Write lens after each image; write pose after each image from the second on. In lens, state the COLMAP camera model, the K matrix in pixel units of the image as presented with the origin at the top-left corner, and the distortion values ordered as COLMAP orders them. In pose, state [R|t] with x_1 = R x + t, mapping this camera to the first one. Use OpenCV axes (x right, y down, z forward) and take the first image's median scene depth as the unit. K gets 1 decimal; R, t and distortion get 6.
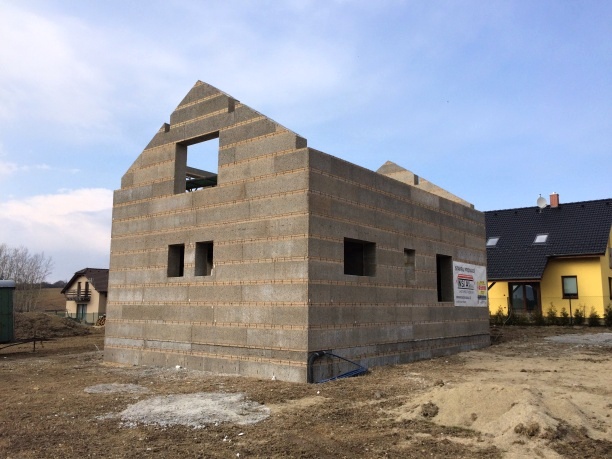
lens RADIAL K [[536.1, 0, 306.0], [0, 536.1, 229.5], [0, 0, 1]] dist [0.113462, -0.170494]
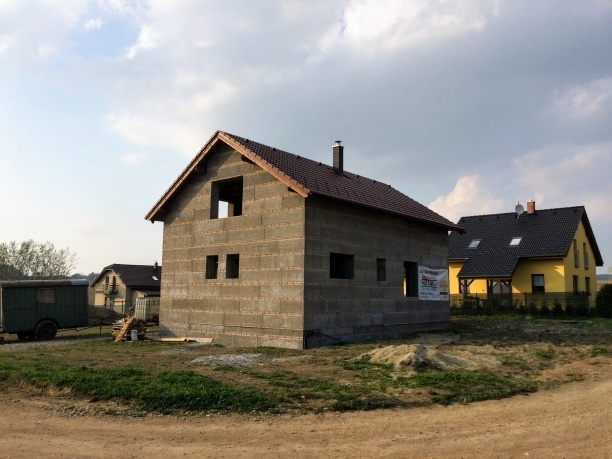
lens RADIAL K [[519.9, 0, 306.0], [0, 519.9, 229.5], [0, 0, 1]] dist [0.113510, -0.137606]
pose [[0.999821, 0.000975, -0.018898, 0.030146], [-0.000809, 0.999961, 0.008827, -0.055043], [0.018906, -0.008810, 0.999782, -0.369681]]
